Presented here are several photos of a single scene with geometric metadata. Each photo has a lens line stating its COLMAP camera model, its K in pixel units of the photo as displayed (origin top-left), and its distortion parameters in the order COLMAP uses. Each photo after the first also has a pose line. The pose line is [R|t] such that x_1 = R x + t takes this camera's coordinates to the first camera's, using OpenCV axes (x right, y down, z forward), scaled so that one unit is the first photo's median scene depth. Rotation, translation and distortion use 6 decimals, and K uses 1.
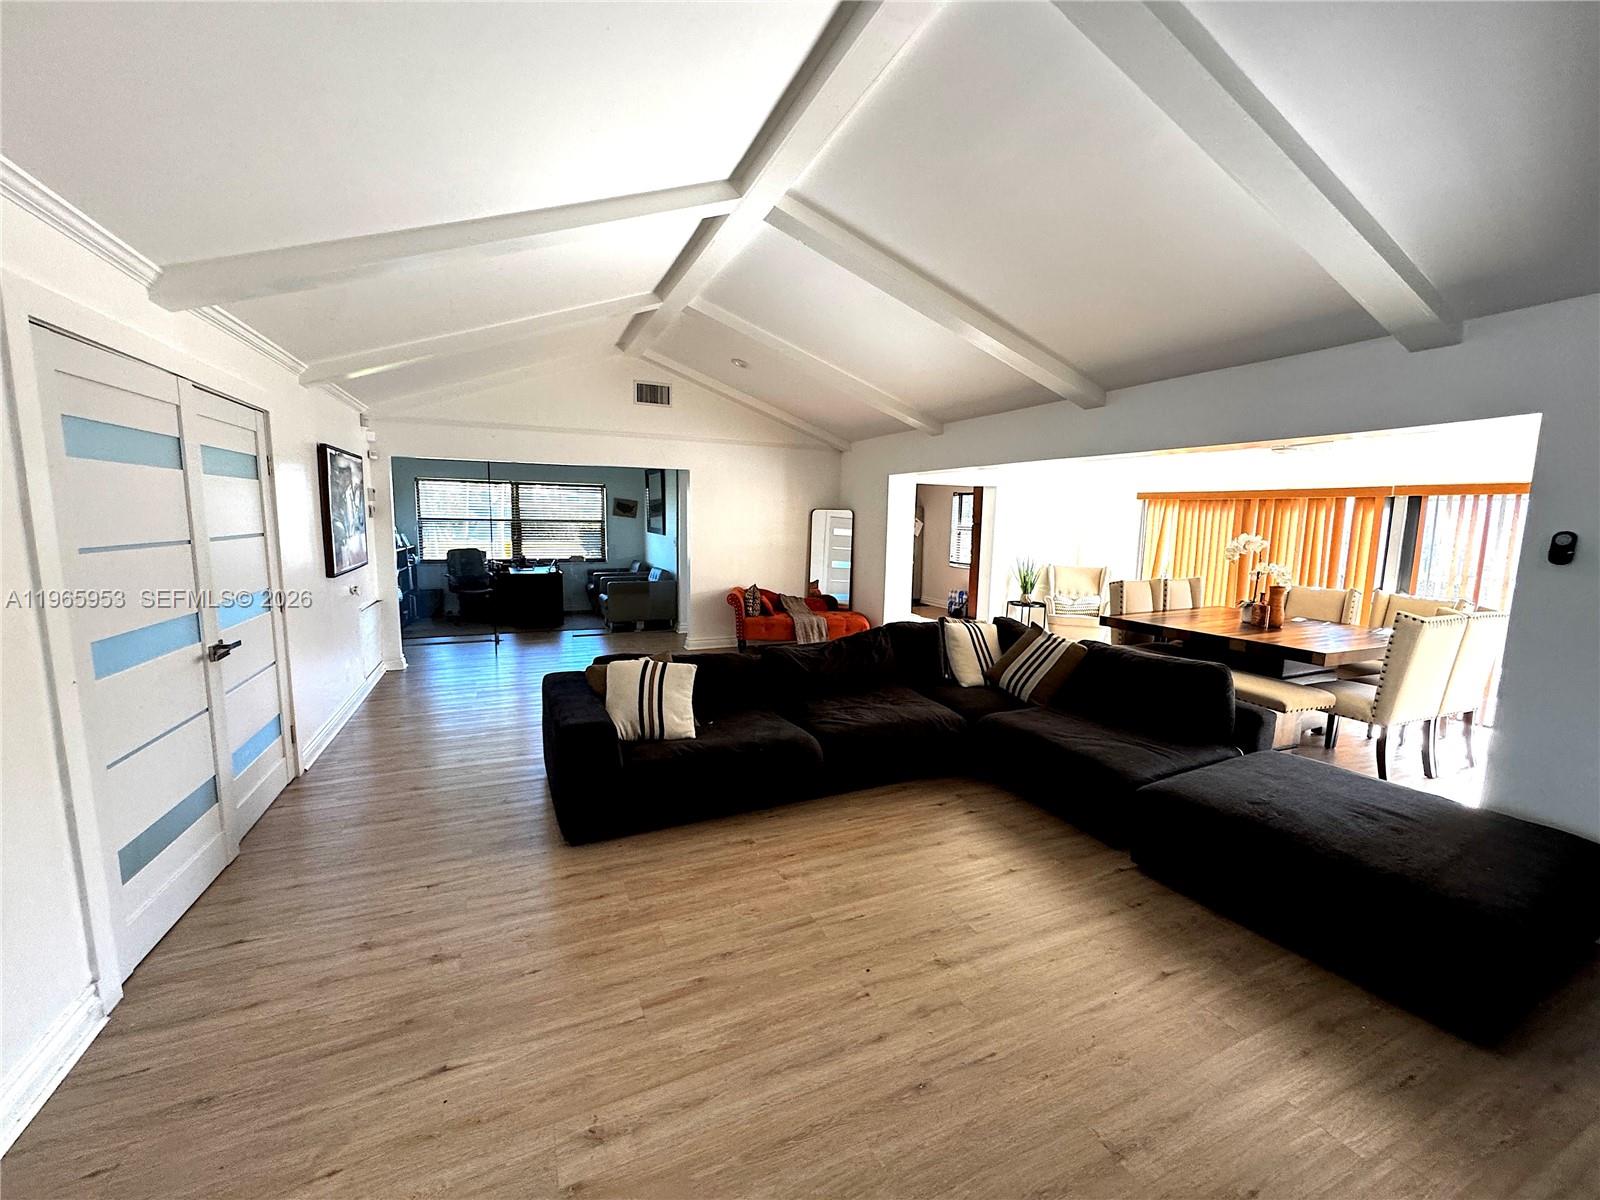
lens RADIAL K [[642.8, 0, 800.0], [0, 642.8, 600.0], [0, 0, 1]] dist [-0.000828, 0.000579]
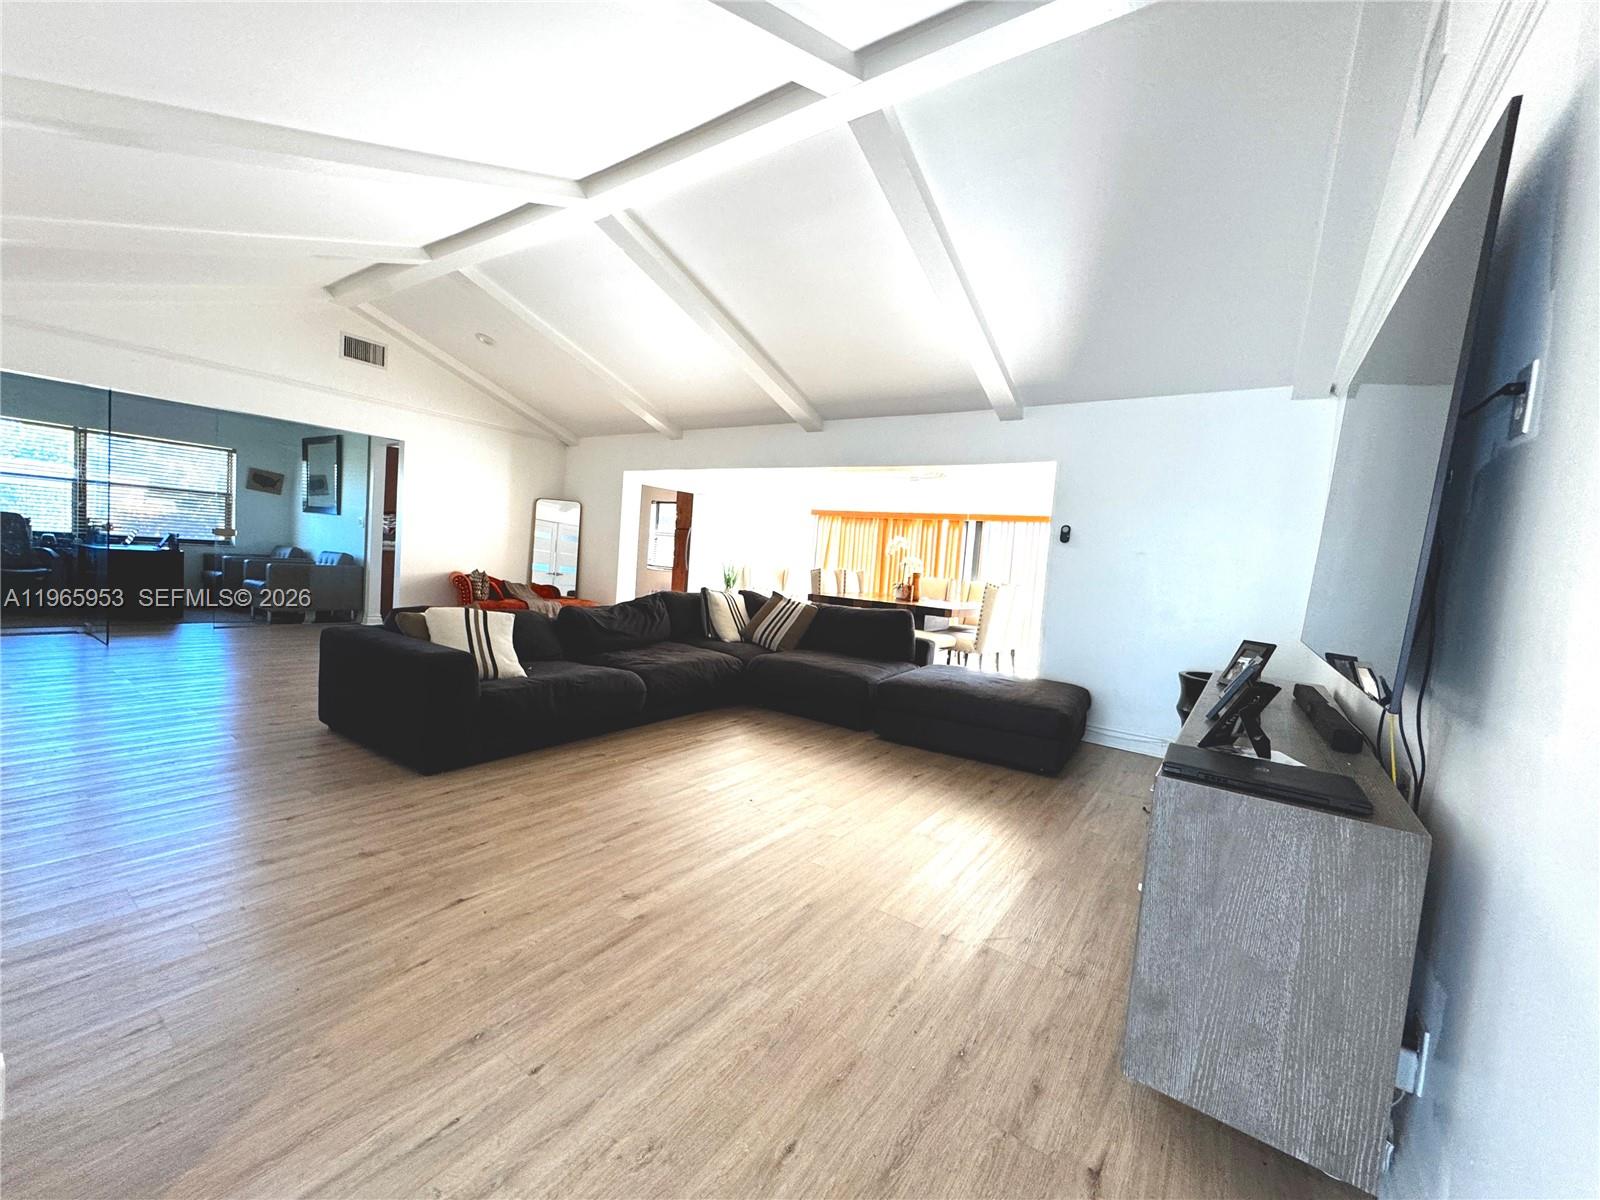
lens RADIAL K [[642.8, 0, 800.0], [0, 642.8, 600.0], [0, 0, 1]] dist [-0.000828, 0.000579]
pose [[0.856619, 0.012646, 0.515794, -0.241004], [0.006625, 0.999348, -0.035504, 0.094040], [-0.515907, 0.033830, 0.855976, -0.110981]]
